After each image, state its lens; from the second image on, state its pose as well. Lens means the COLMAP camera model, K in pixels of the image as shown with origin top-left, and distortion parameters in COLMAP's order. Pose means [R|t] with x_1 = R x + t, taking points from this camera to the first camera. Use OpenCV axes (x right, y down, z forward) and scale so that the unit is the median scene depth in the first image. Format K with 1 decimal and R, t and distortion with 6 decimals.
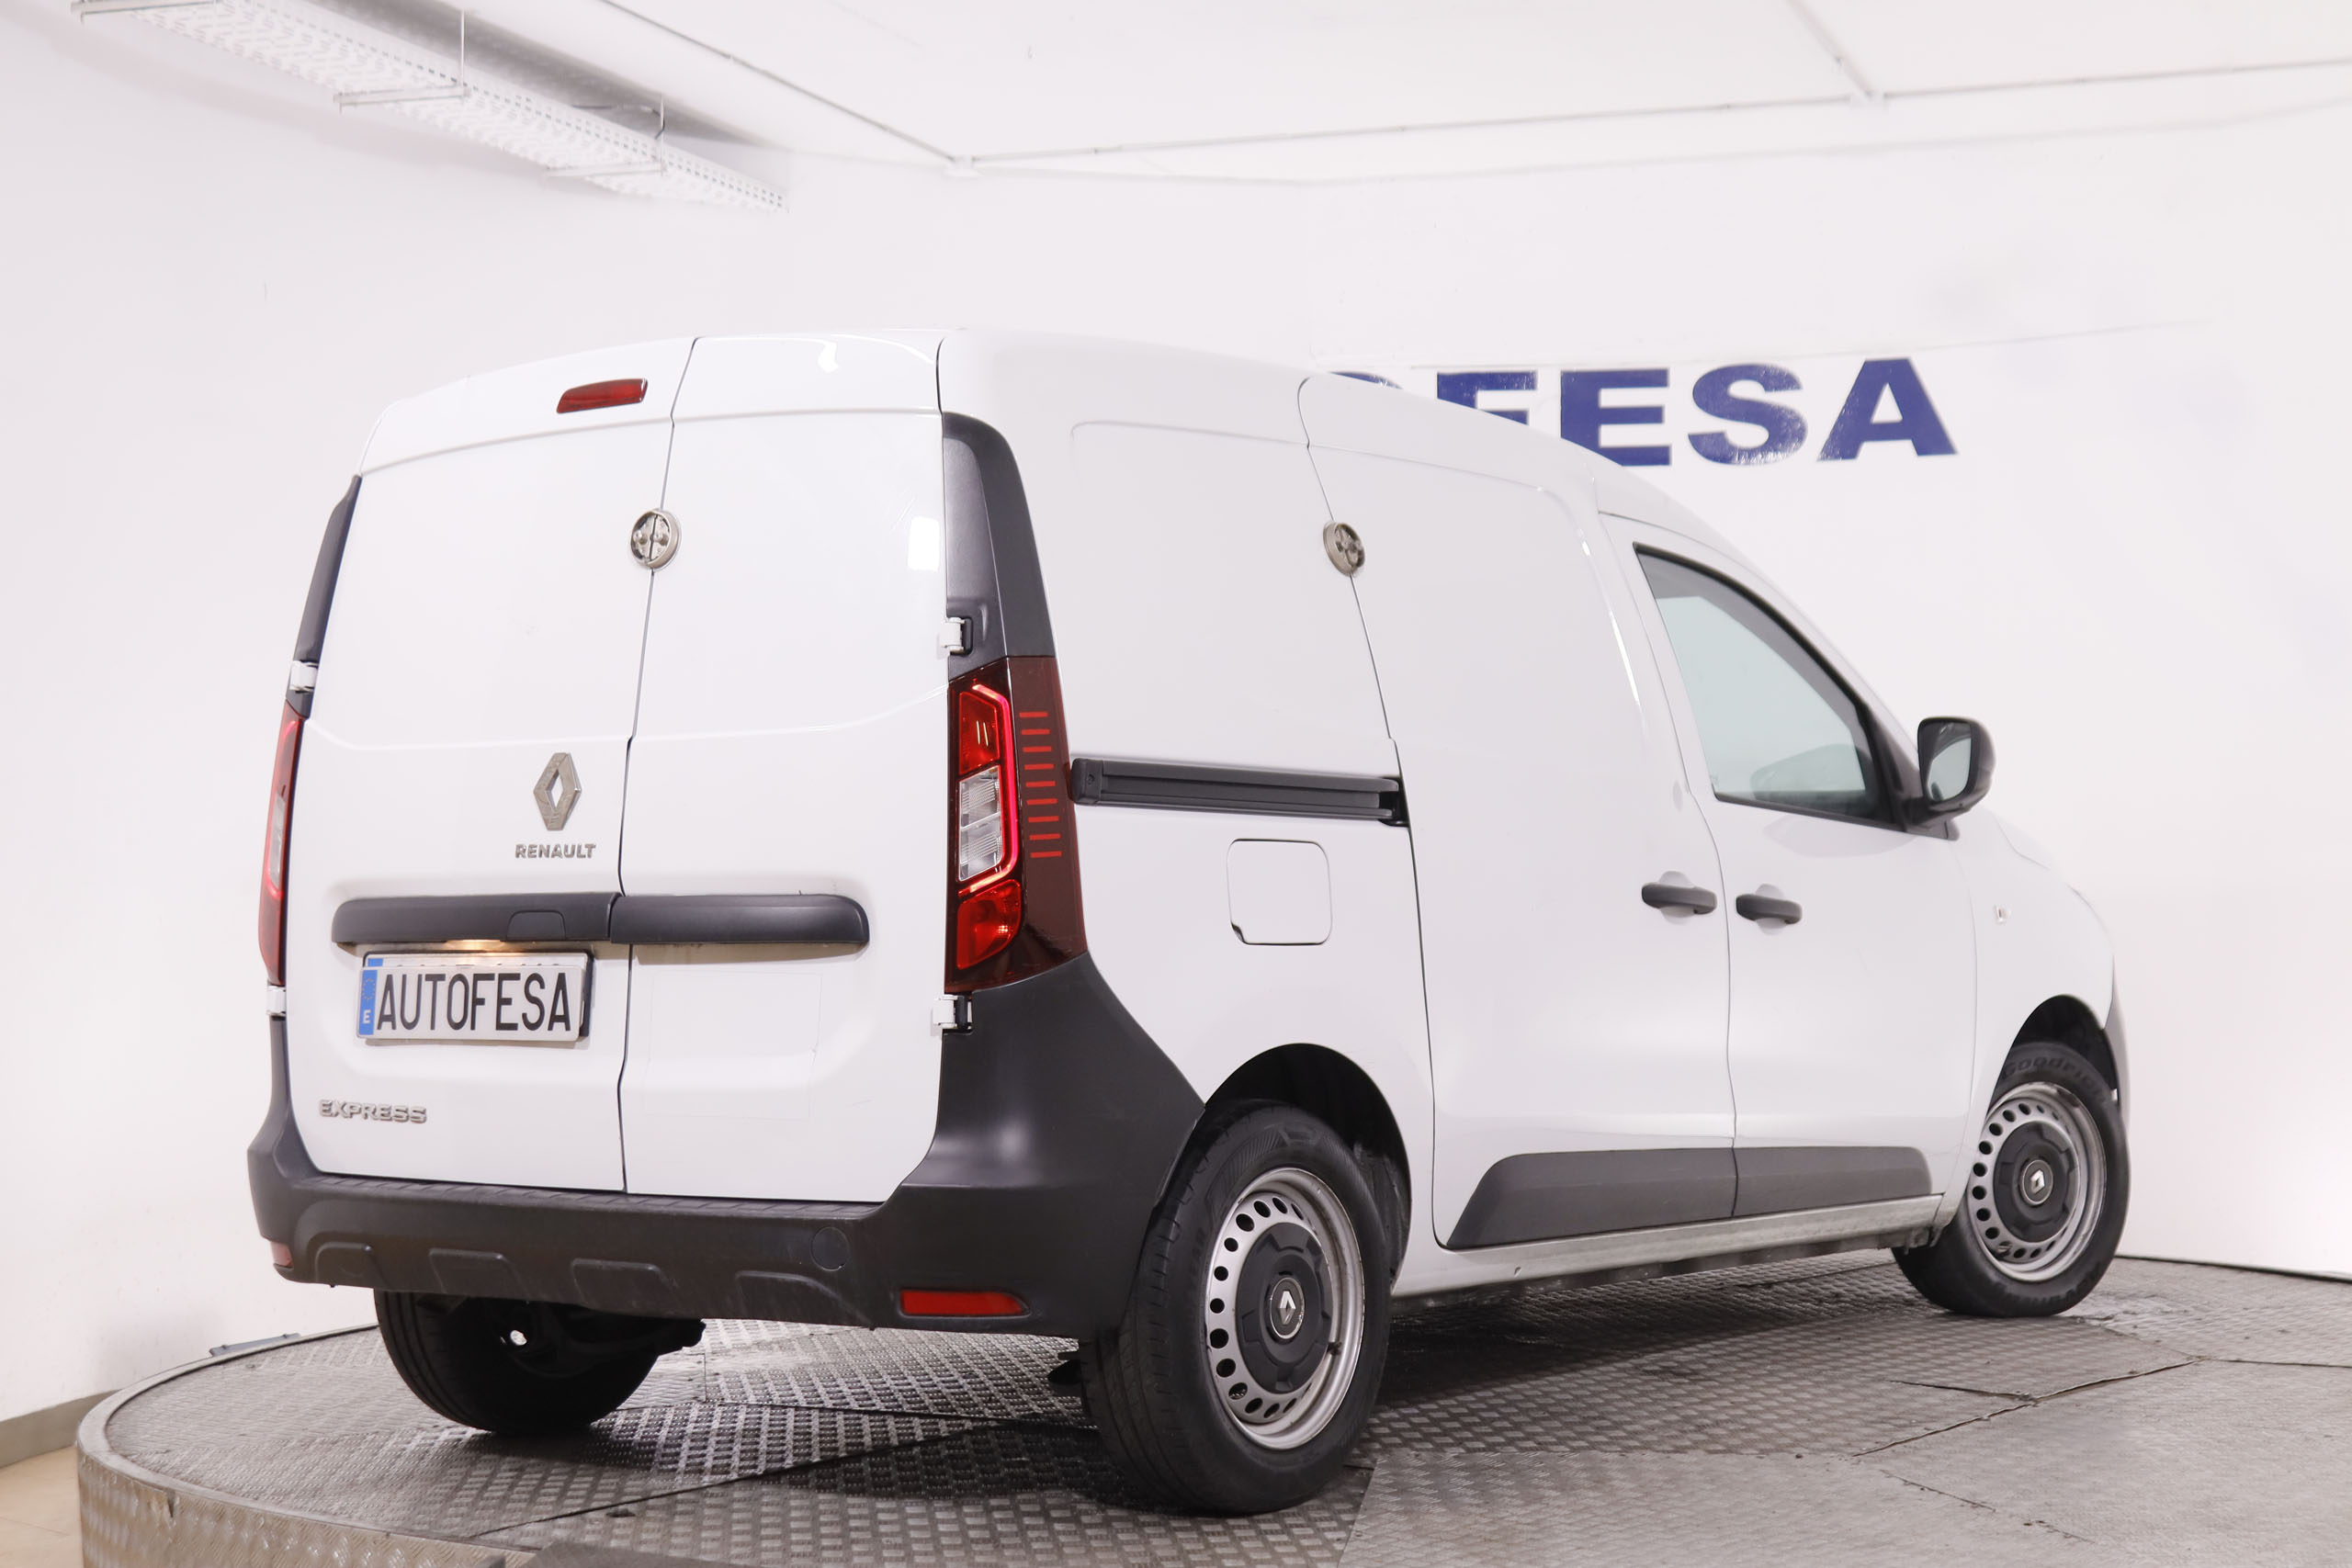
lens RADIAL K [[4624.8, 0, 1162.9], [0, 4624.8, 745.4], [0, 0, 1]] dist [0.185172, 0.000000]
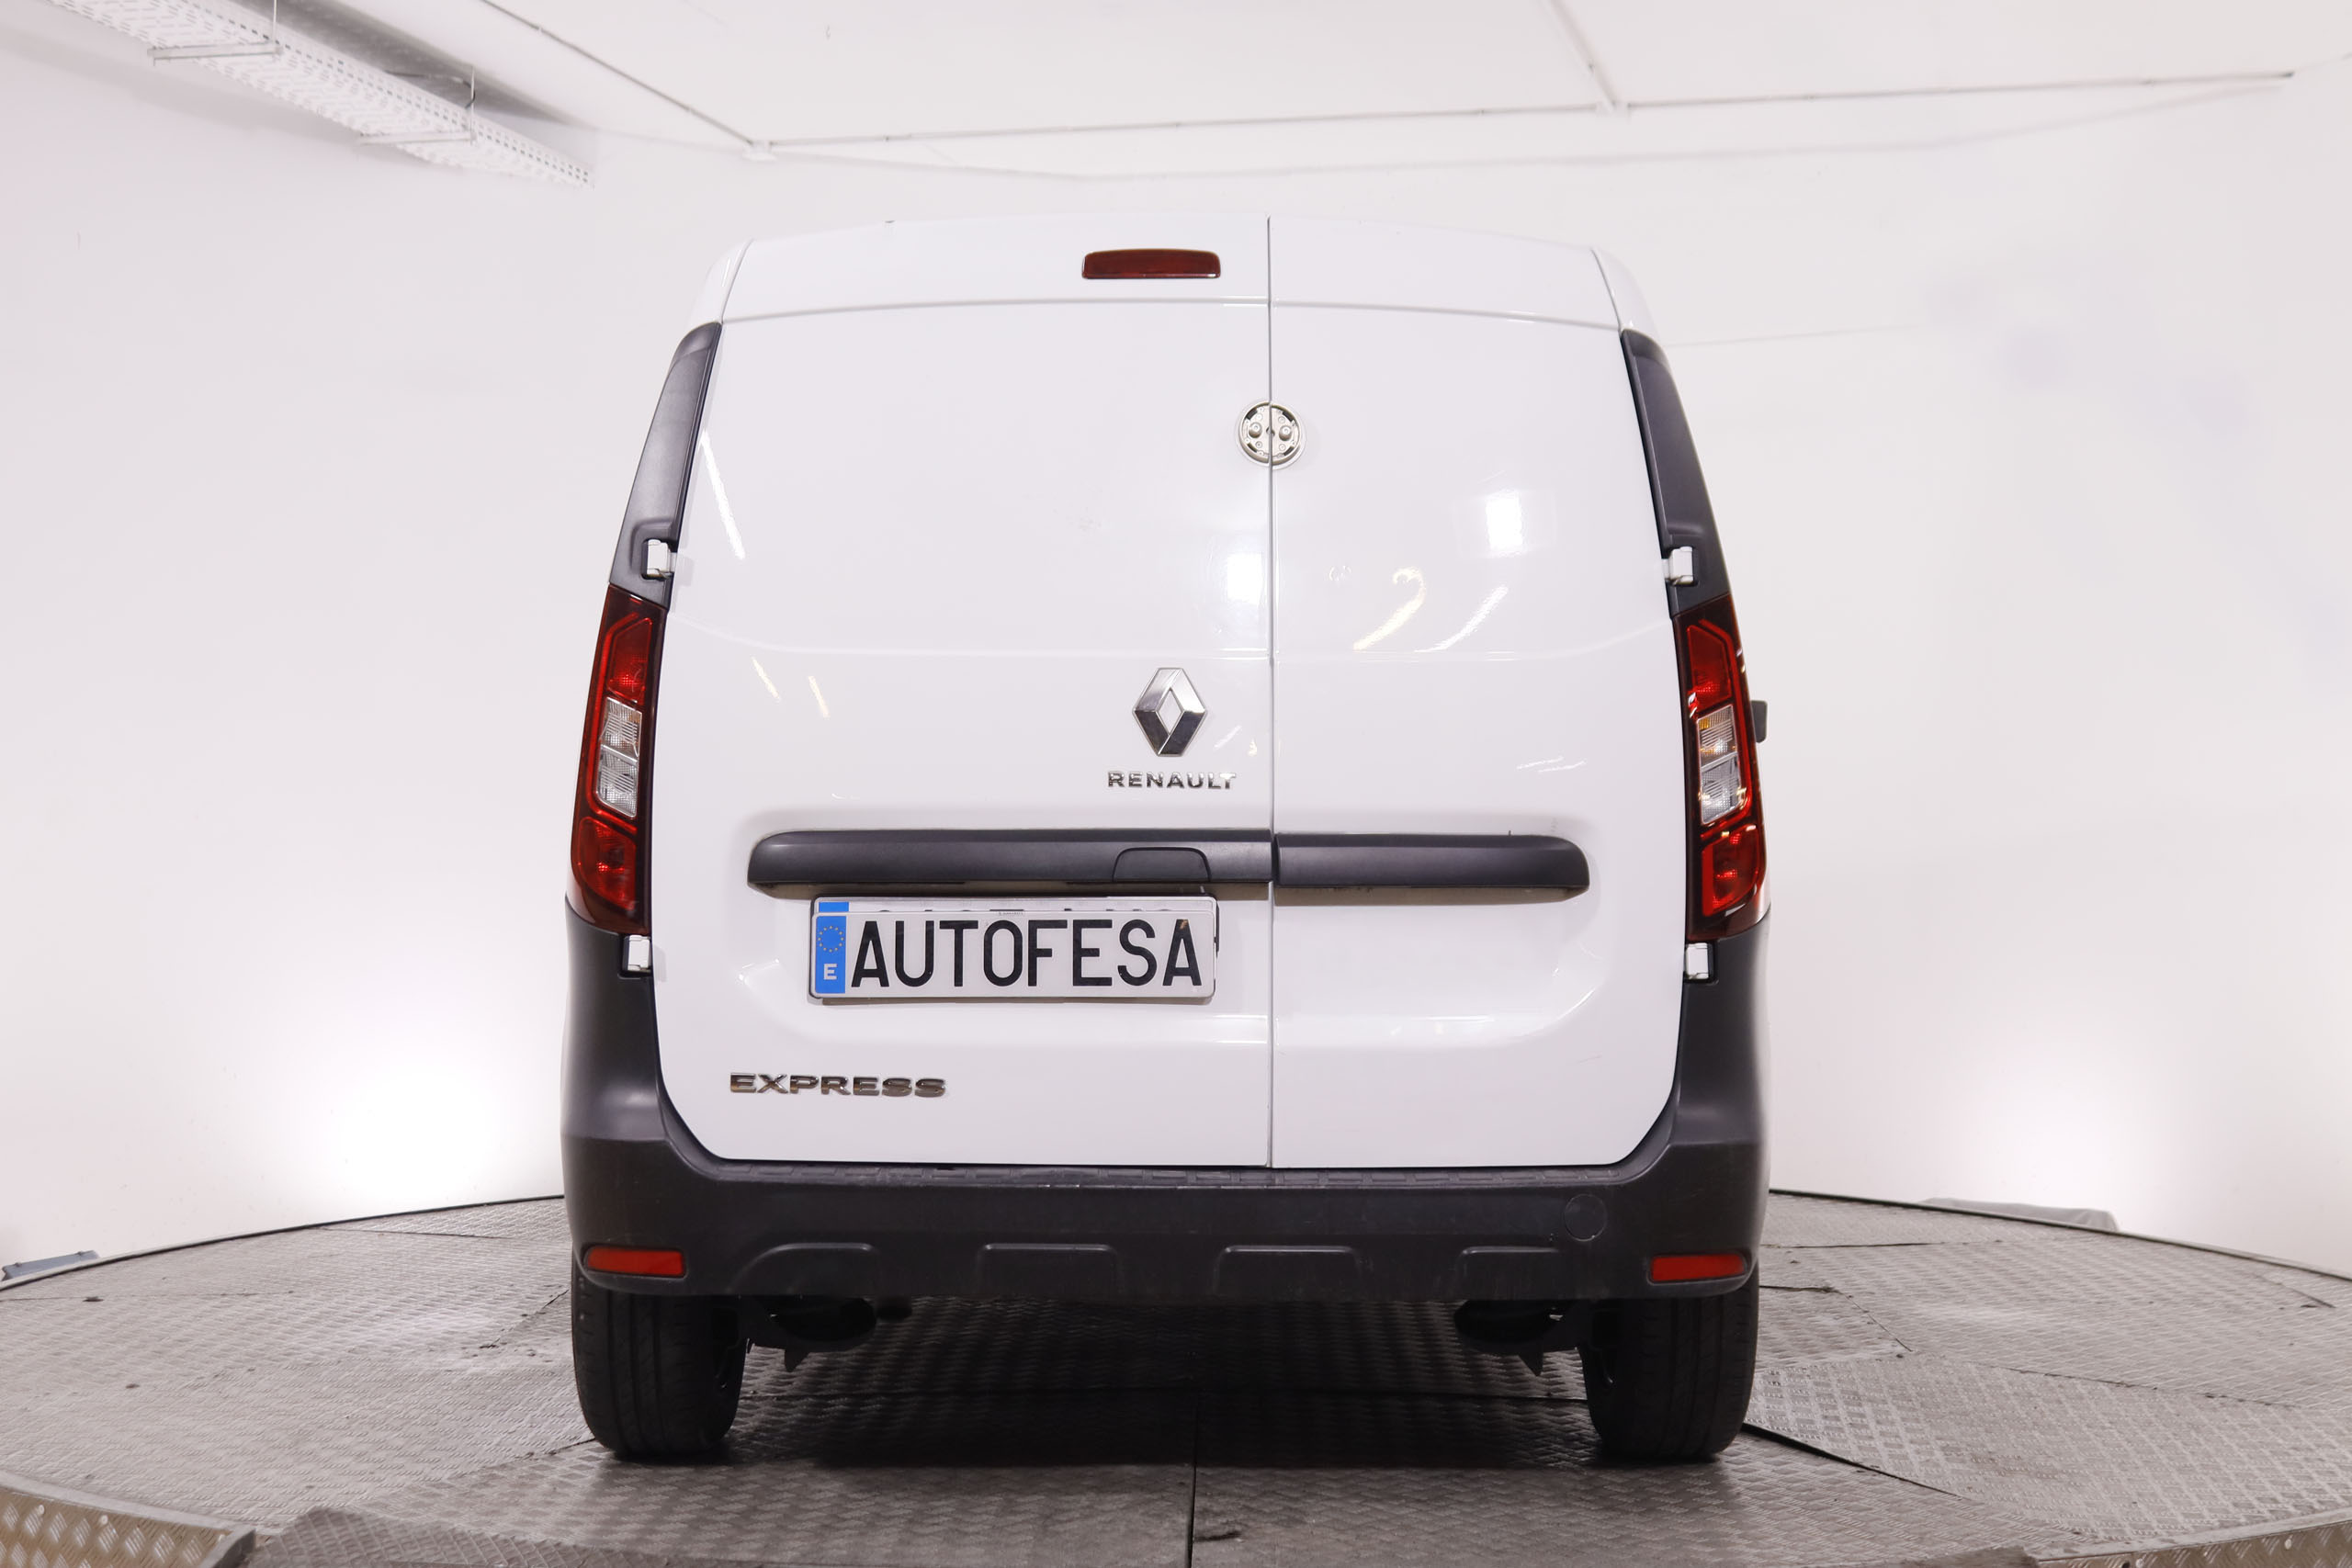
lens RADIAL K [[3718.8, 0, 1172.0], [0, 3718.8, 778.3], [0, 0, 1]] dist [0.076472, 0.000000]
pose [[0.997166, 0.017018, 0.073284, -0.010197], [-0.018020, 0.999753, 0.013029, 0.006144], [-0.073044, -0.014312, 0.997226, 0.152391]]
